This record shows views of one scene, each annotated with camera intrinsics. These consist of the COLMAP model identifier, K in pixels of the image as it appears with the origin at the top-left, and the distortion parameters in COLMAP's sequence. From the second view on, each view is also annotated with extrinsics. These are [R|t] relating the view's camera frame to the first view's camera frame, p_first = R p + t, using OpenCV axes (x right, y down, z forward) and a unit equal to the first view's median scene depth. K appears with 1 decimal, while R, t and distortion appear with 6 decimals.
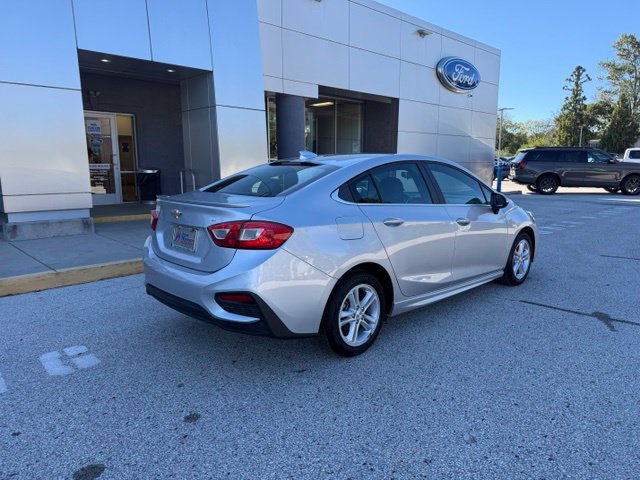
lens RADIAL K [[442.8, 0, 319.6], [0, 442.8, 242.3], [0, 0, 1]] dist [0.057980, -0.074144]
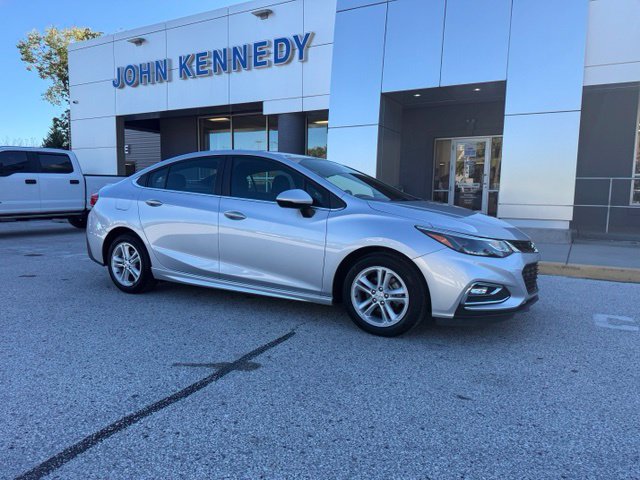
lens RADIAL K [[443.6, 0, 318.5], [0, 443.6, 242.2], [0, 0, 1]] dist [0.051282, -0.069276]
pose [[0.293082, 0.107424, -0.950033, 1.060489], [-0.174584, 0.982974, 0.057291, -0.062667], [0.940013, 0.149069, 0.306846, 0.729490]]
